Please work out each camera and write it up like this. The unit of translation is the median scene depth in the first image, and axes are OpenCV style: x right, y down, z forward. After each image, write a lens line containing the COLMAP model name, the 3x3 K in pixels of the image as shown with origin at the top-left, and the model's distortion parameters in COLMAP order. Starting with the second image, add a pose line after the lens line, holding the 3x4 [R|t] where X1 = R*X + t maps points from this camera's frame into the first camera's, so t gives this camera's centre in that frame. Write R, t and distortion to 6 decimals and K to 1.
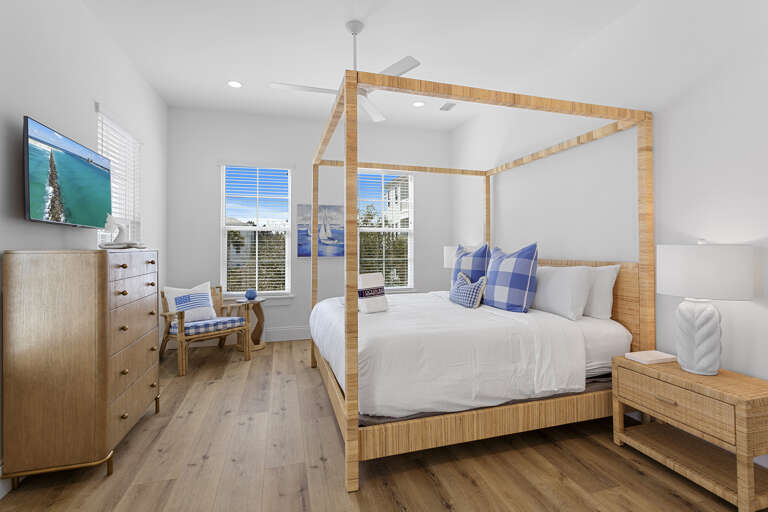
lens RADIAL K [[367.7, 0, 383.3], [0, 367.7, 246.3], [0, 0, 1]] dist [0.000028, 0.000667]
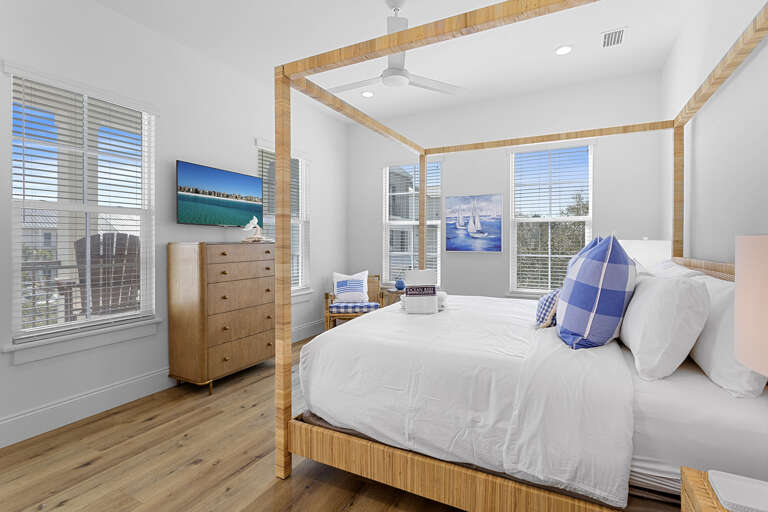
lens RADIAL K [[367.7, 0, 383.3], [0, 367.7, 246.3], [0, 0, 1]] dist [0.000028, 0.000667]
pose [[0.718670, 0.011532, -0.695256, 0.563155], [-0.000084, 0.999864, 0.016499, 0.001128], [0.695351, -0.011799, 0.718573, 0.316271]]
